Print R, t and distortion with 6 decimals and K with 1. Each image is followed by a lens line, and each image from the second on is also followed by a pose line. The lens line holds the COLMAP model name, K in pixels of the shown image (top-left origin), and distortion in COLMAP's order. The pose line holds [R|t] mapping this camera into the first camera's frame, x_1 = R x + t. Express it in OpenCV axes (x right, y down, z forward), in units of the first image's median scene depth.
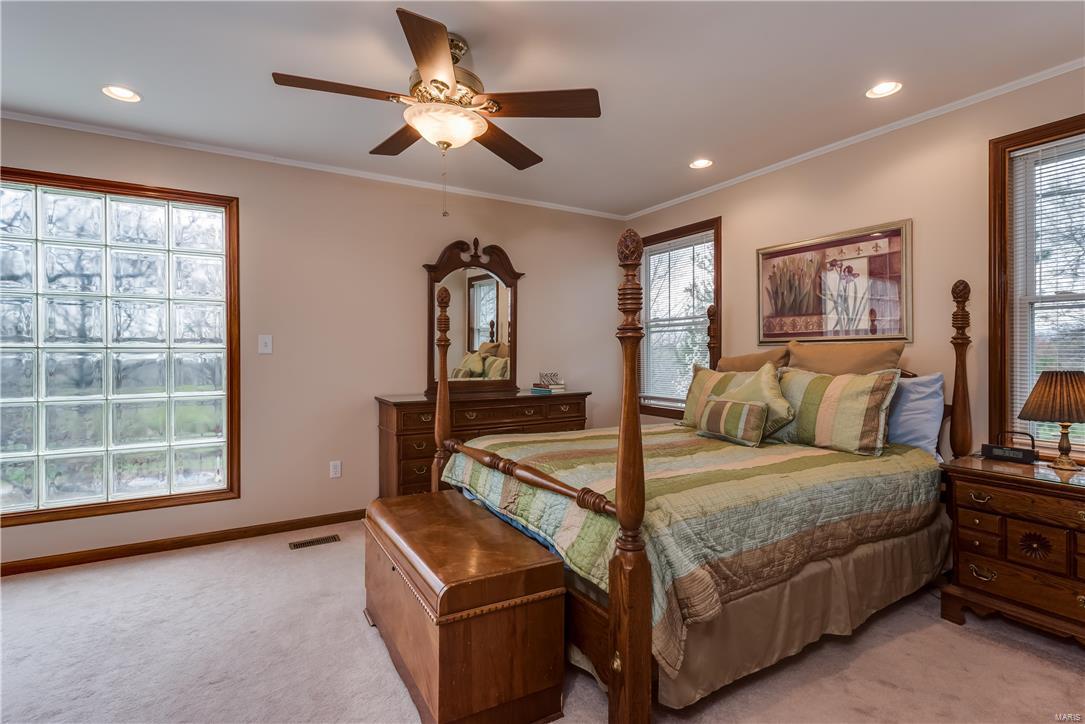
lens RADIAL K [[536.6, 0, 542.5], [0, 536.6, 362.0], [0, 0, 1]] dist [0.001688, -0.000046]
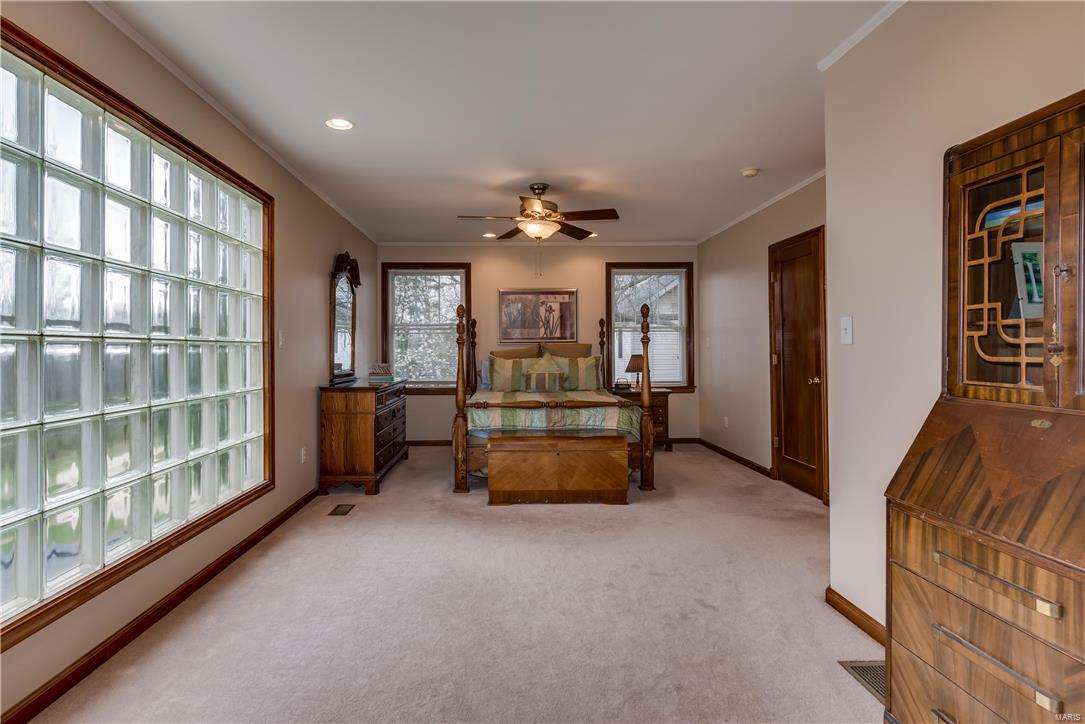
lens RADIAL K [[593.0, 0, 542.5], [0, 593.0, 362.0], [0, 0, 1]] dist [-0.000569, -0.000063]
pose [[0.445602, -0.014335, 0.895116, -1.423270], [0.018759, 0.999802, 0.006673, 0.014503], [-0.895035, 0.013818, 0.445783, 0.055760]]
